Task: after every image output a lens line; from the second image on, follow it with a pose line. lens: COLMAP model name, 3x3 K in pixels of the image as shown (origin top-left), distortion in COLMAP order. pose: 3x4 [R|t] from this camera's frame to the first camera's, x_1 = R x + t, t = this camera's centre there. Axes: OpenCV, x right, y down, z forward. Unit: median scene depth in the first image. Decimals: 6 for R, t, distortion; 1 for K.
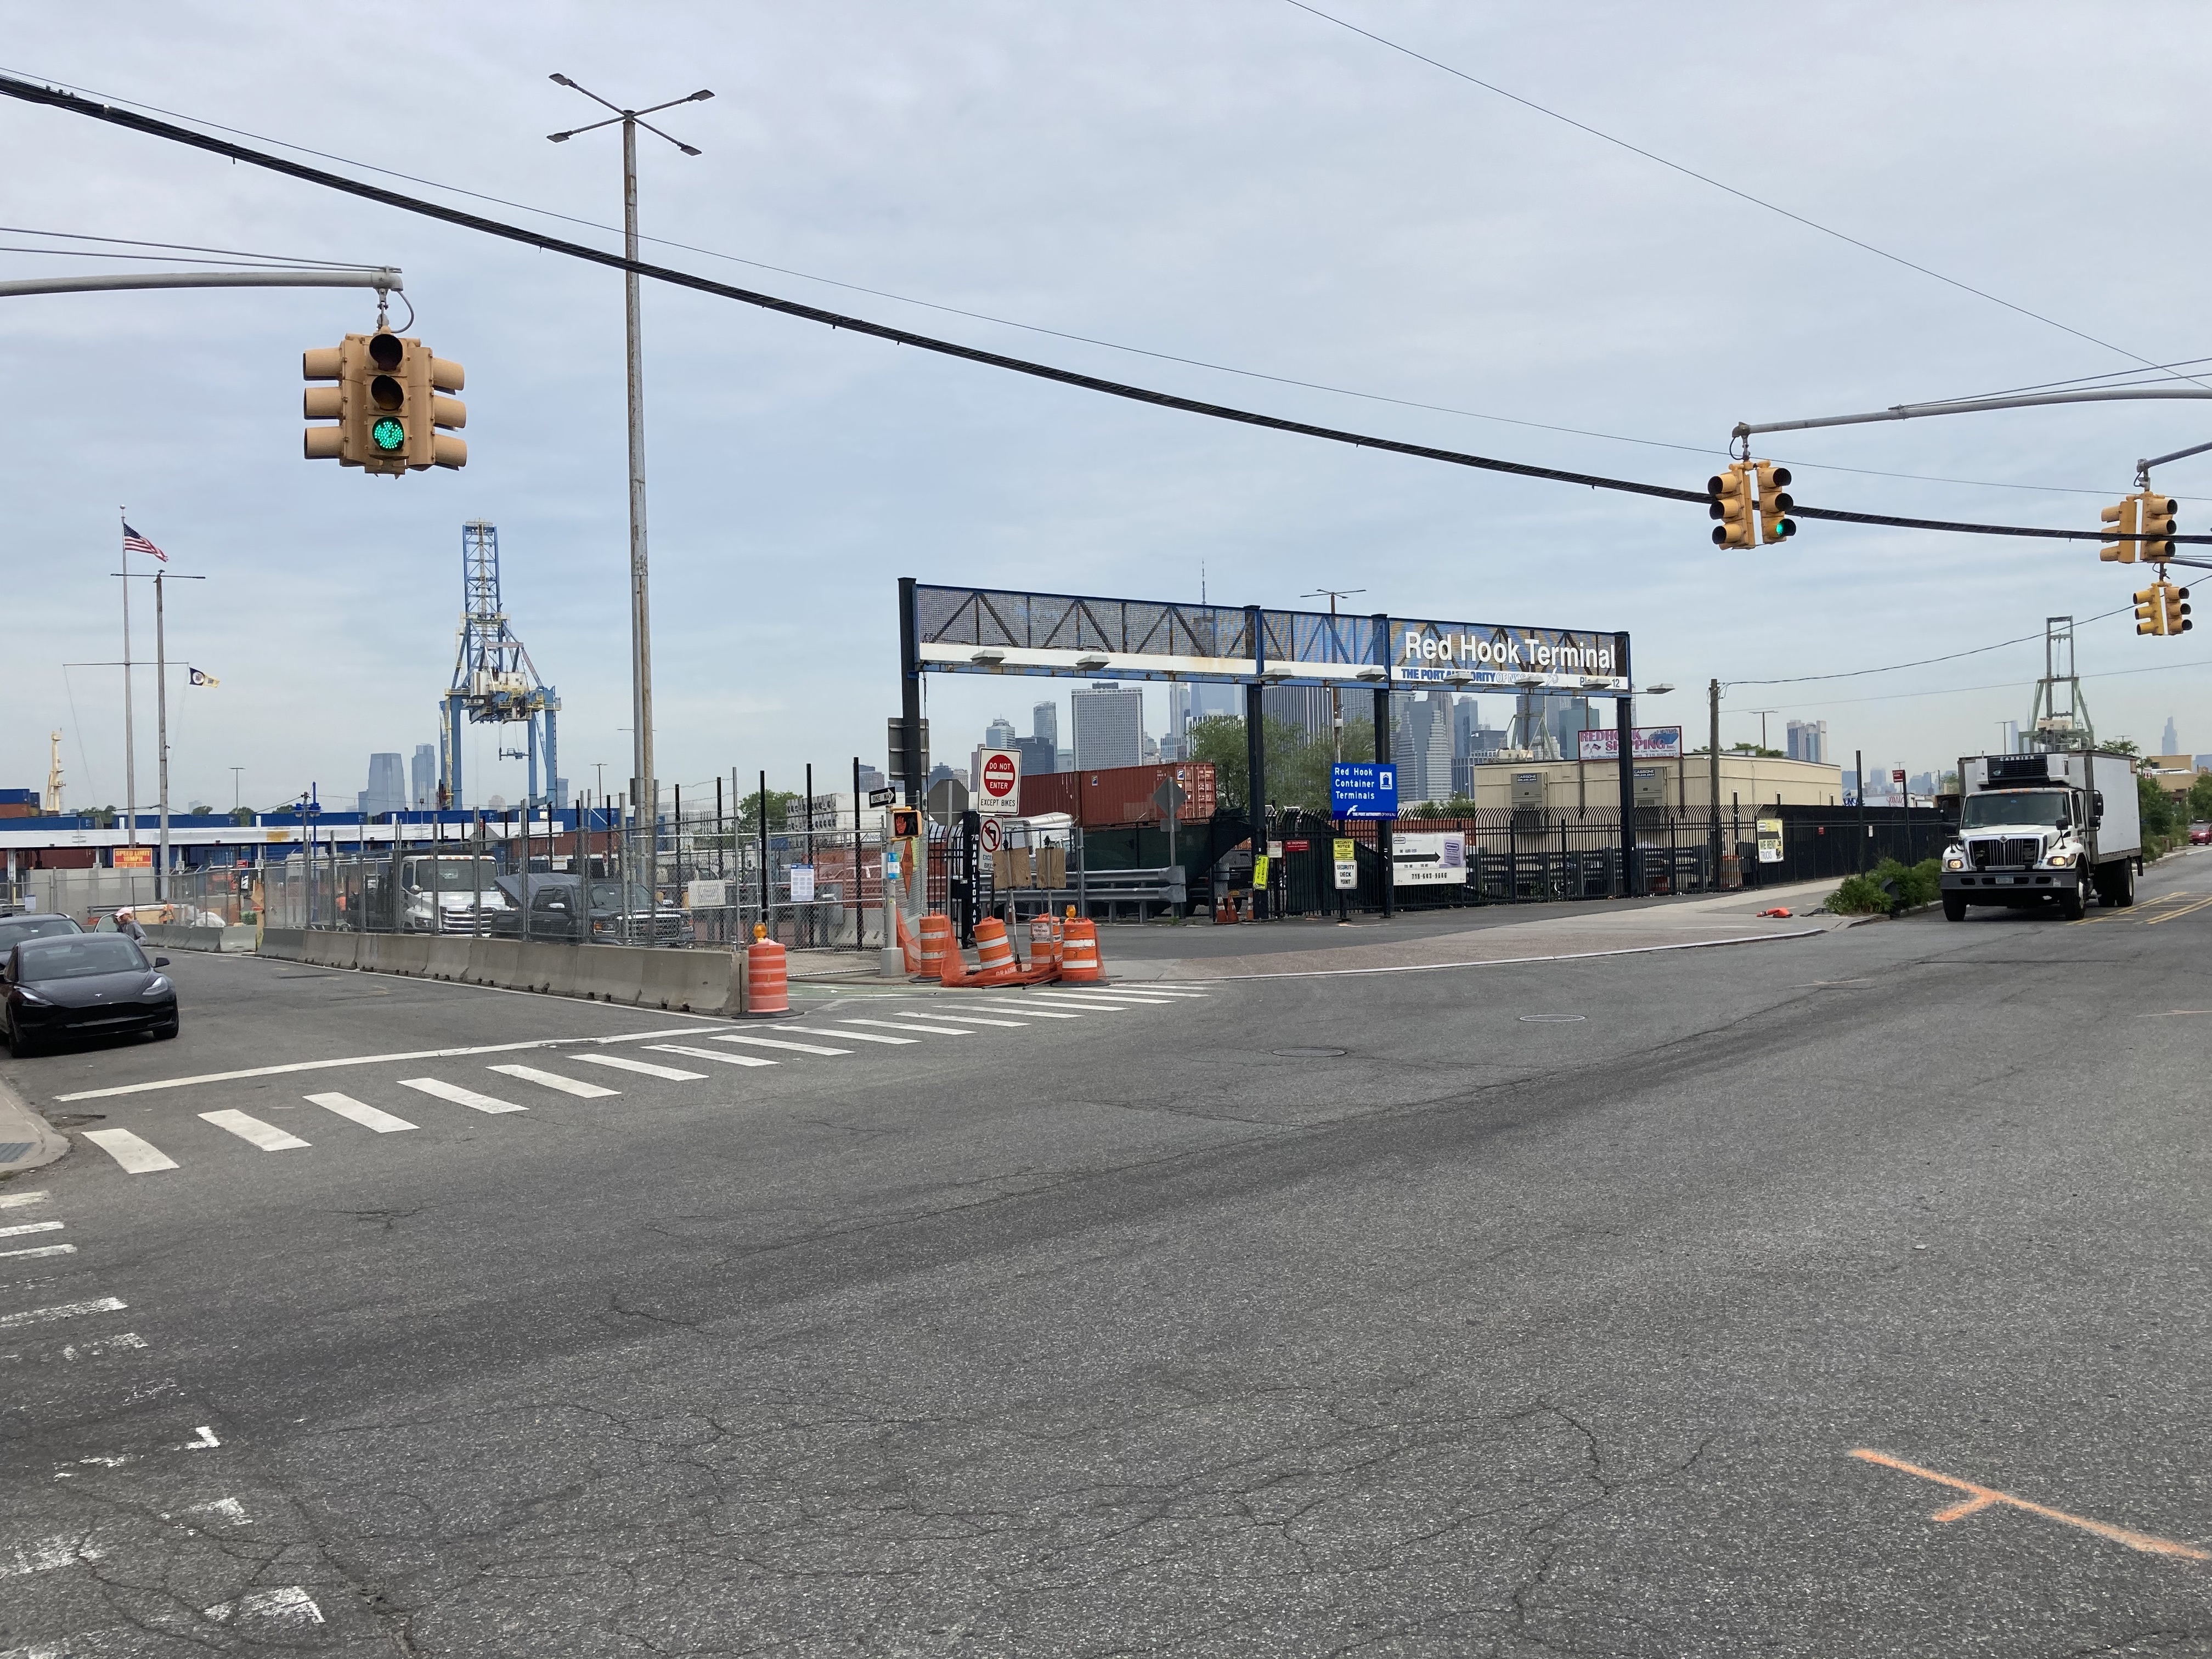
lens RADIAL K [[1792.3, 0, 1106.0], [0, 1792.3, 829.5], [0, 0, 1]] dist [0.043468, -0.059075]
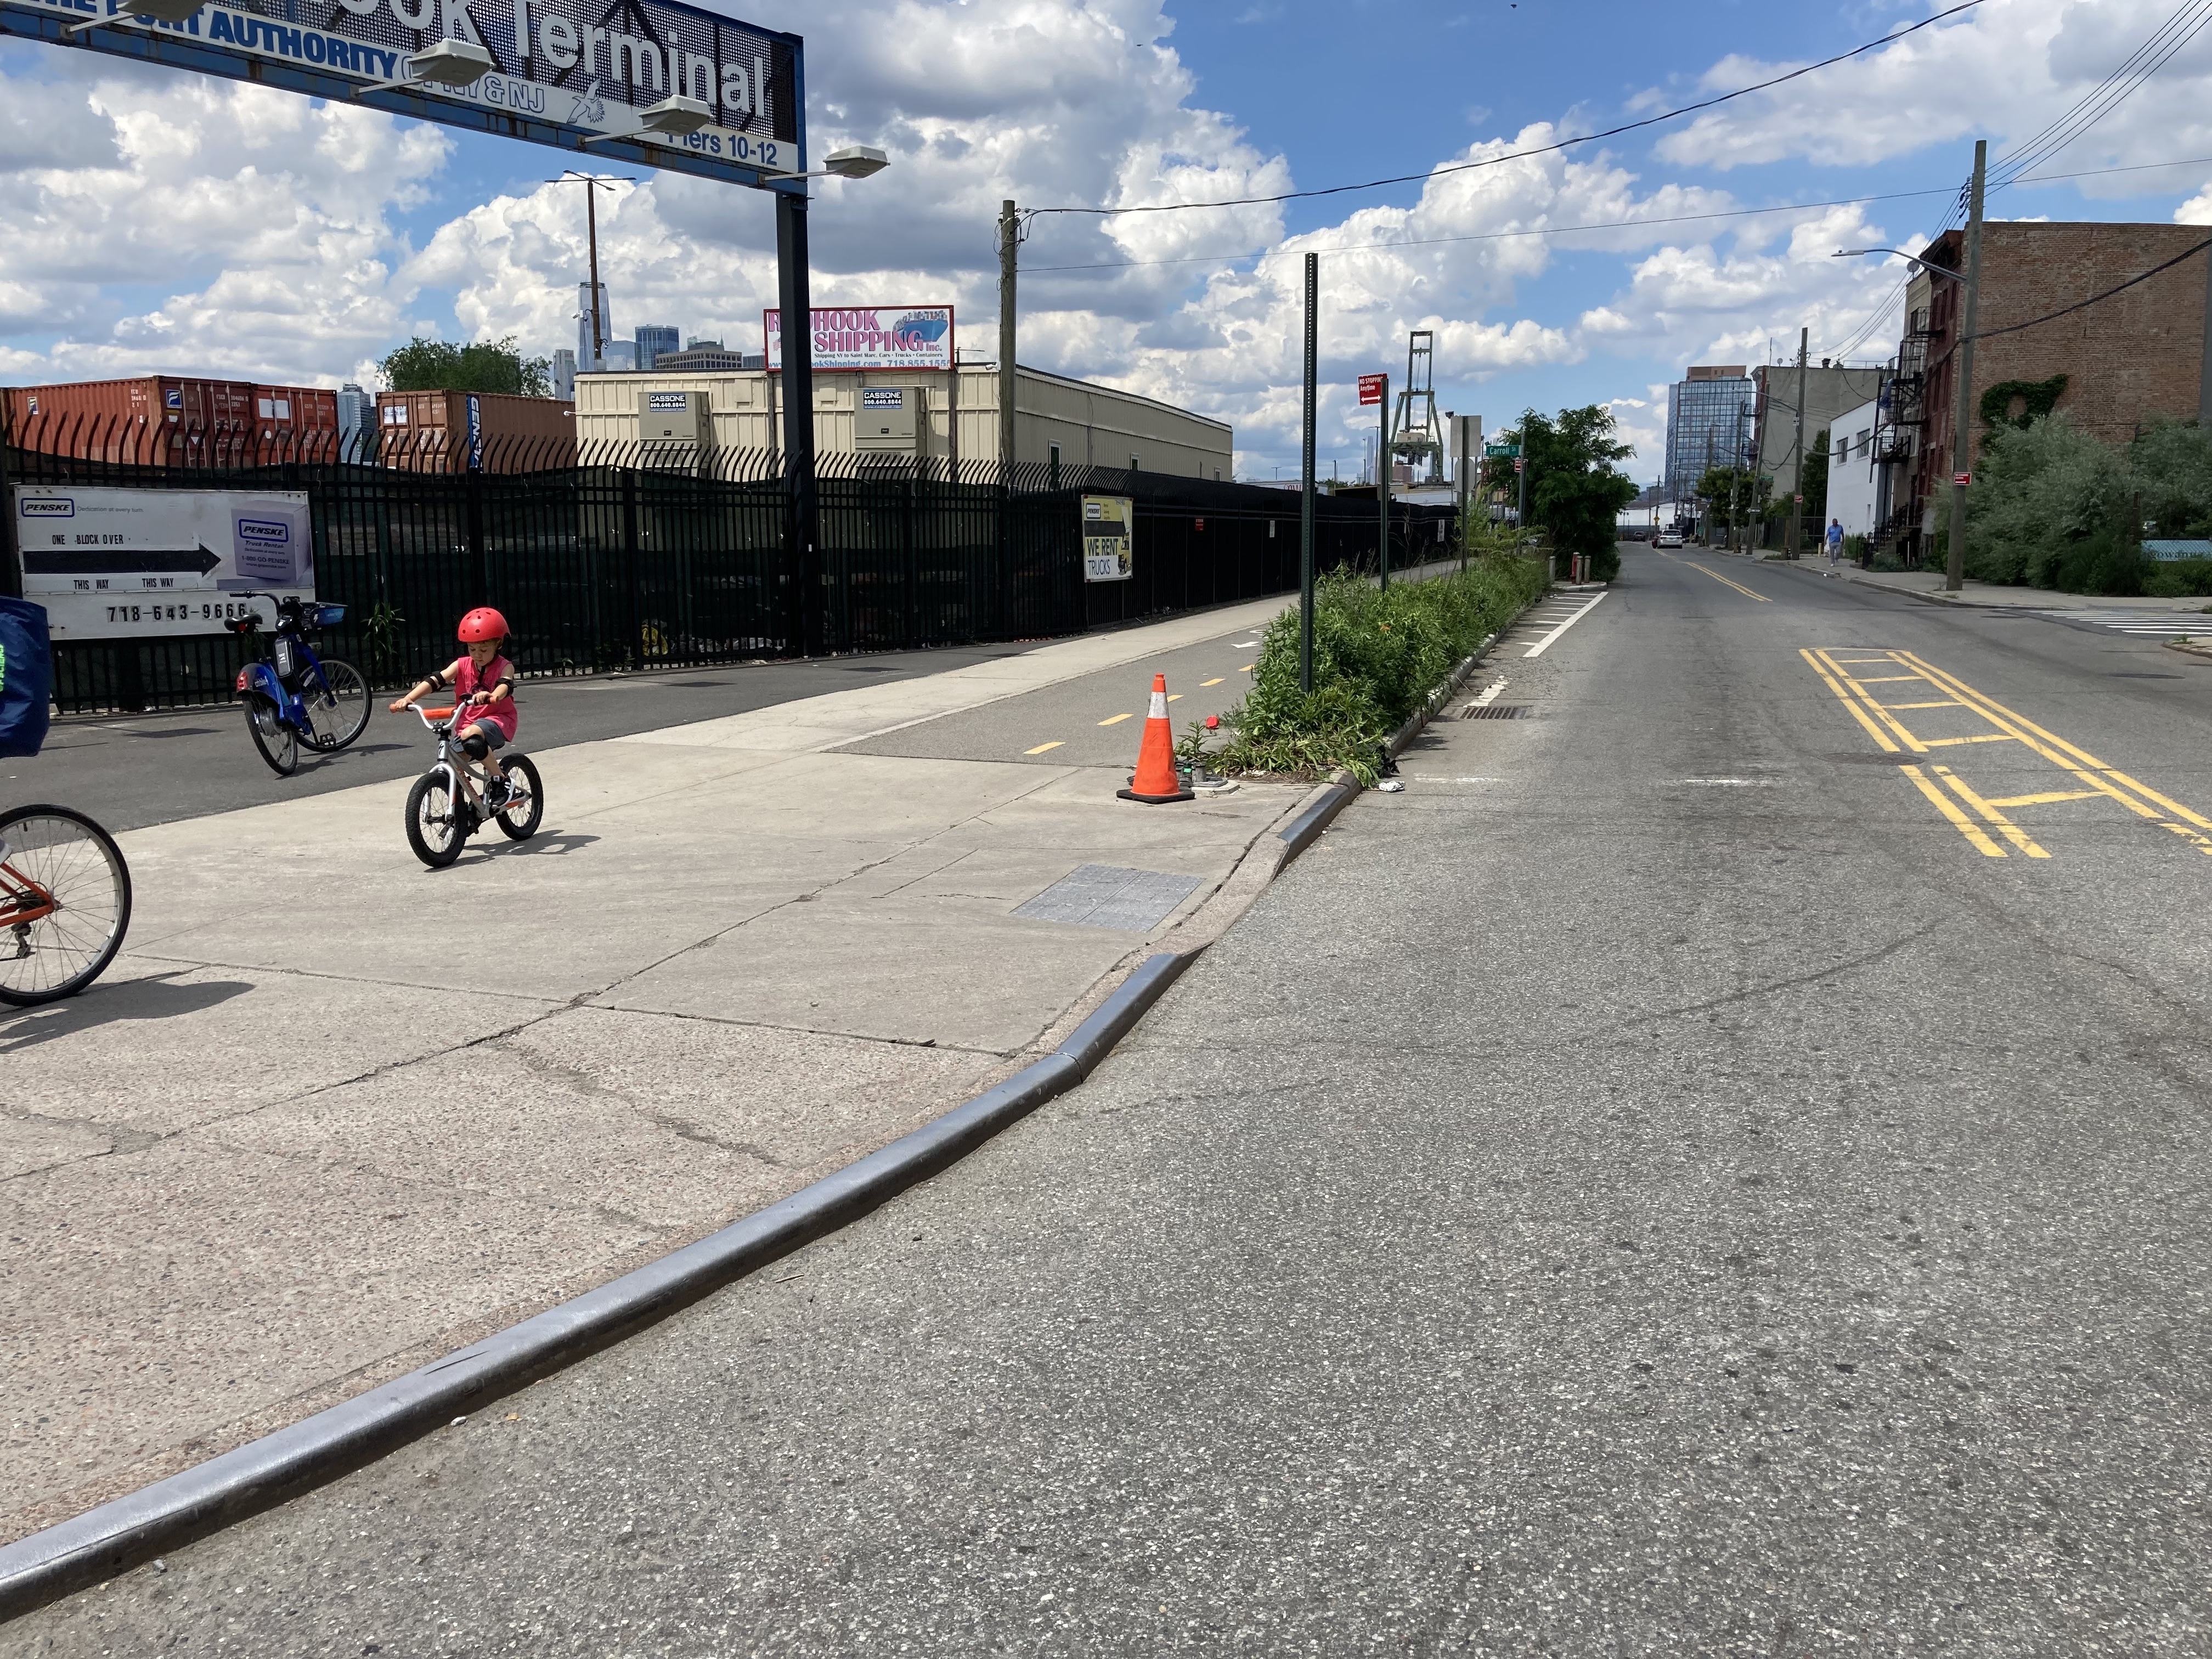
lens RADIAL K [[1792.3, 0, 1106.0], [0, 1792.3, 829.5], [0, 0, 1]] dist [0.043468, -0.059075]
pose [[0.947414, -0.027927, 0.318790, 0.224992], [-0.025998, 0.986175, 0.163655, 0.004633], [-0.318953, -0.163337, 0.933590, 0.564943]]
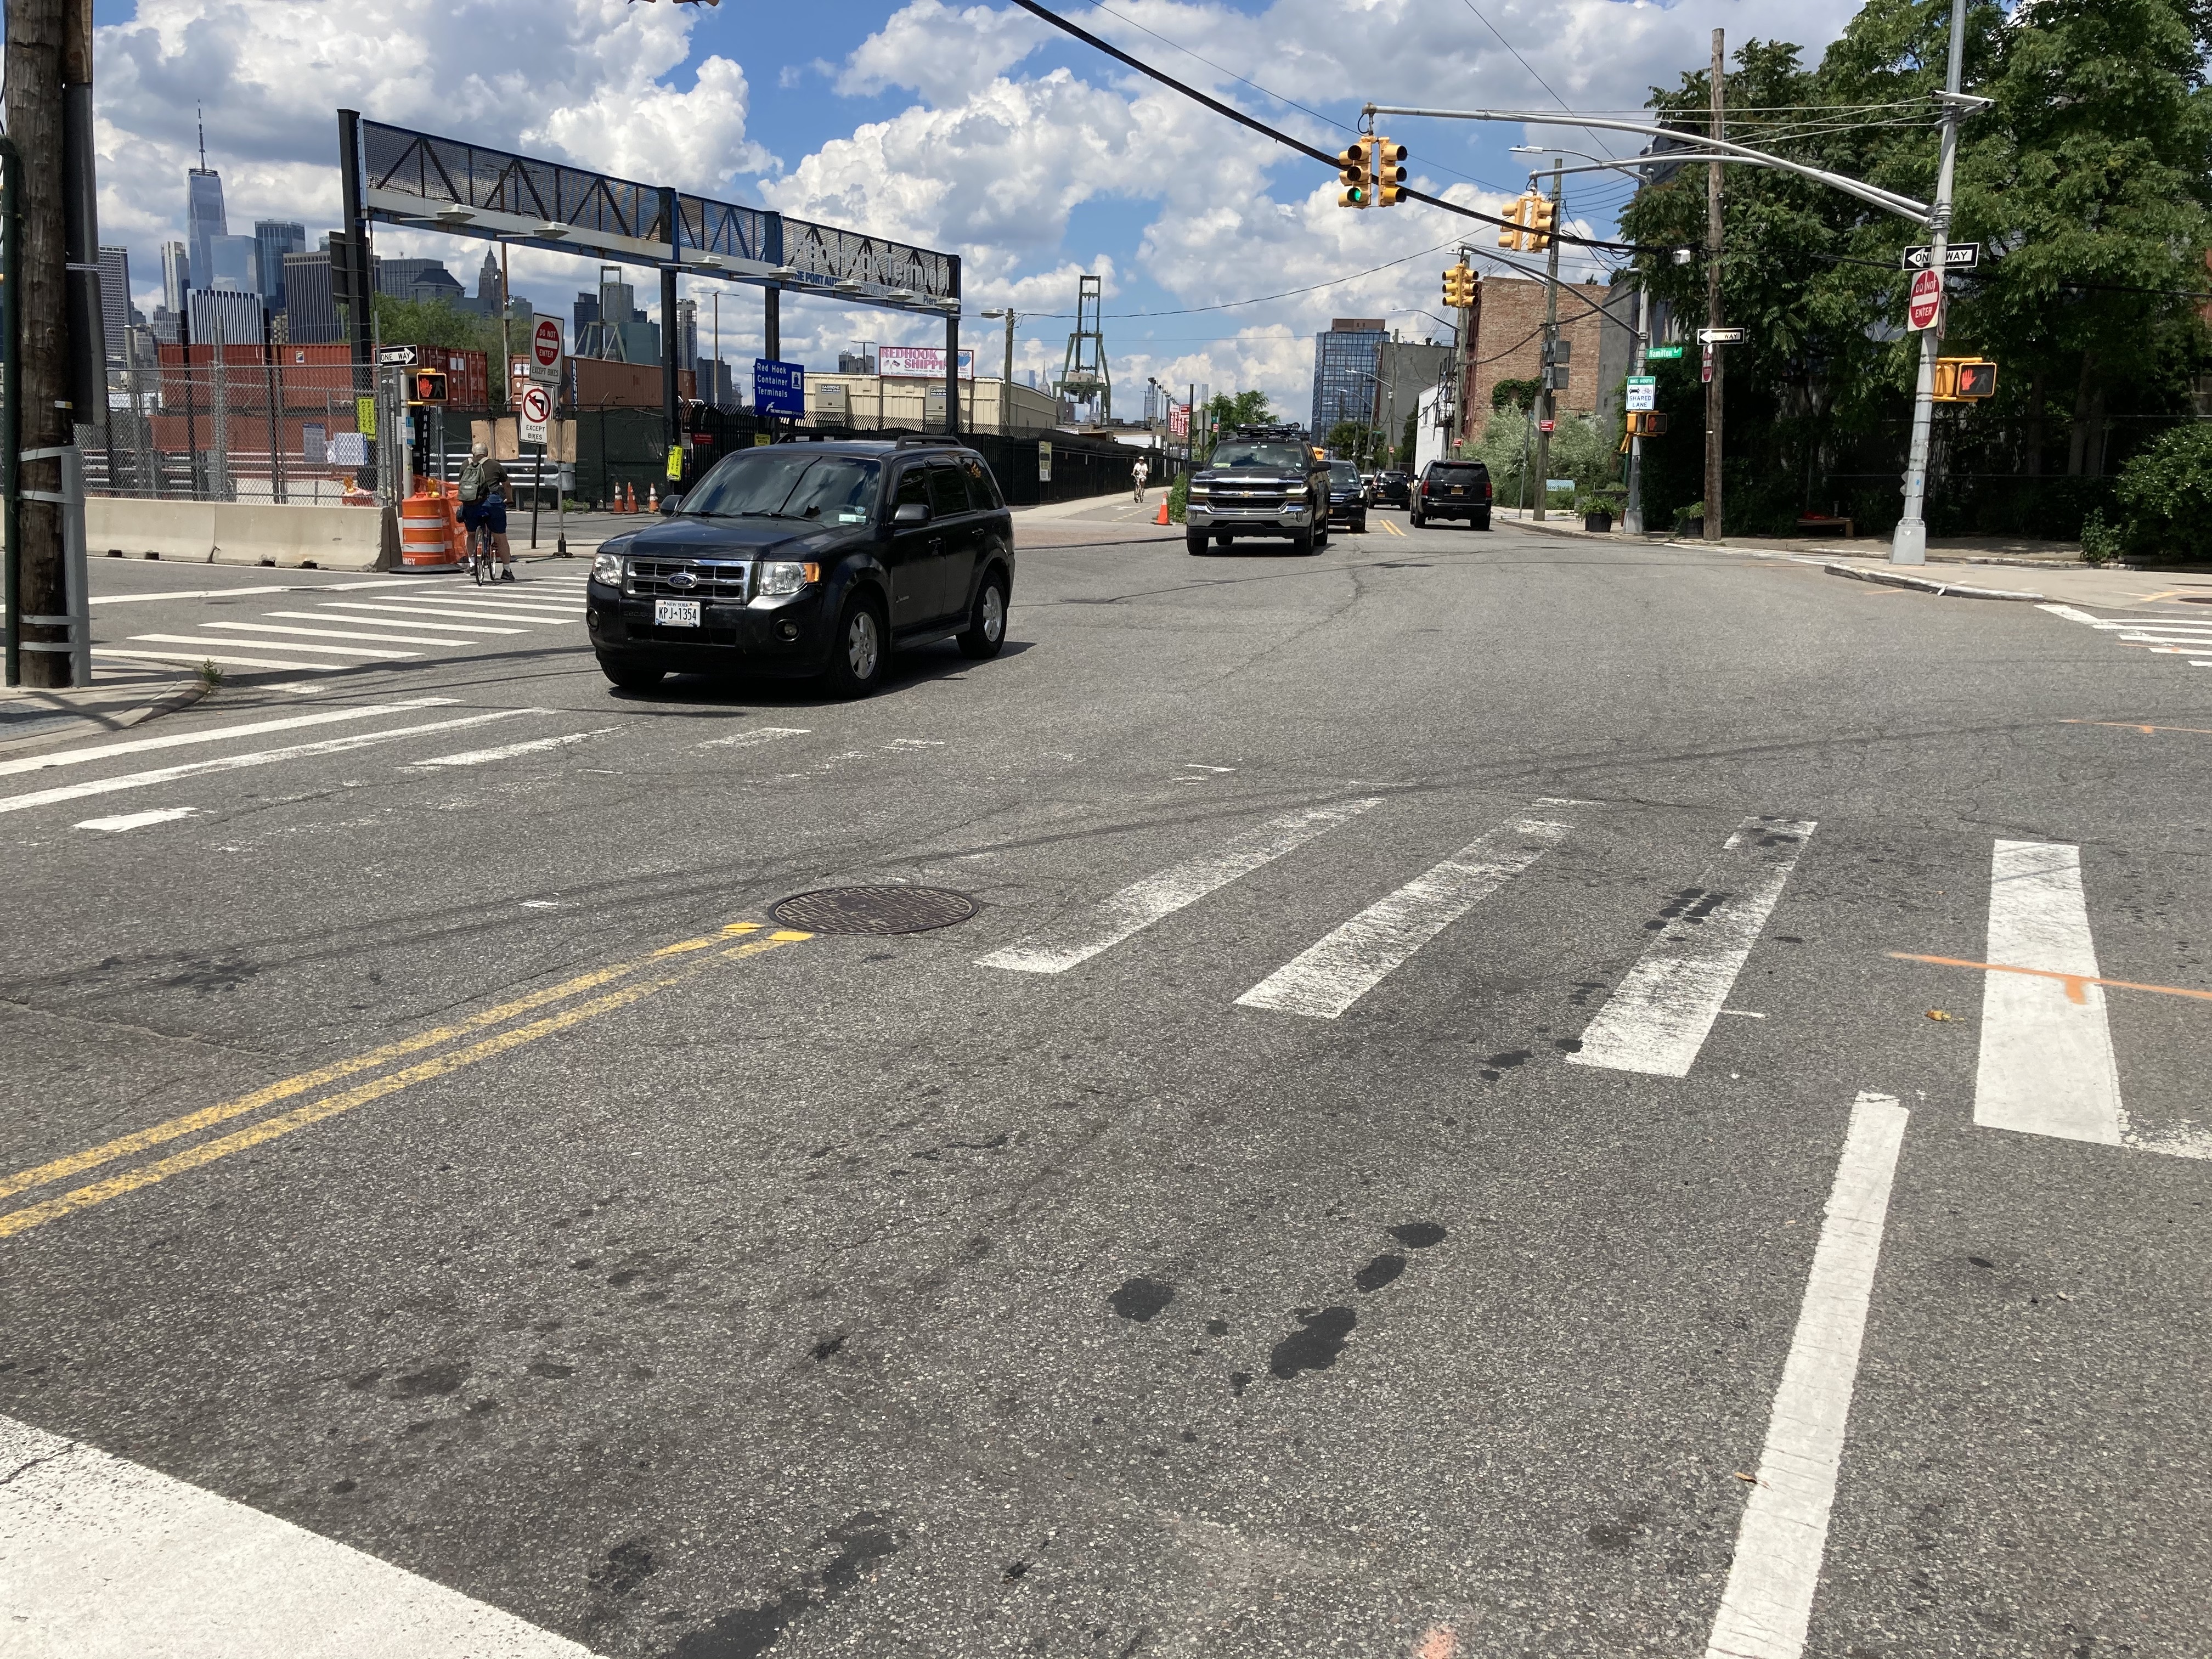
lens RADIAL K [[1792.3, 0, 1106.0], [0, 1792.3, 829.5], [0, 0, 1]] dist [0.043468, -0.059075]
pose [[0.871592, -0.047345, 0.487940, -0.181156], [-0.054413, 0.979833, 0.192269, 0.015533], [-0.487203, -0.194130, 0.851438, -0.029719]]
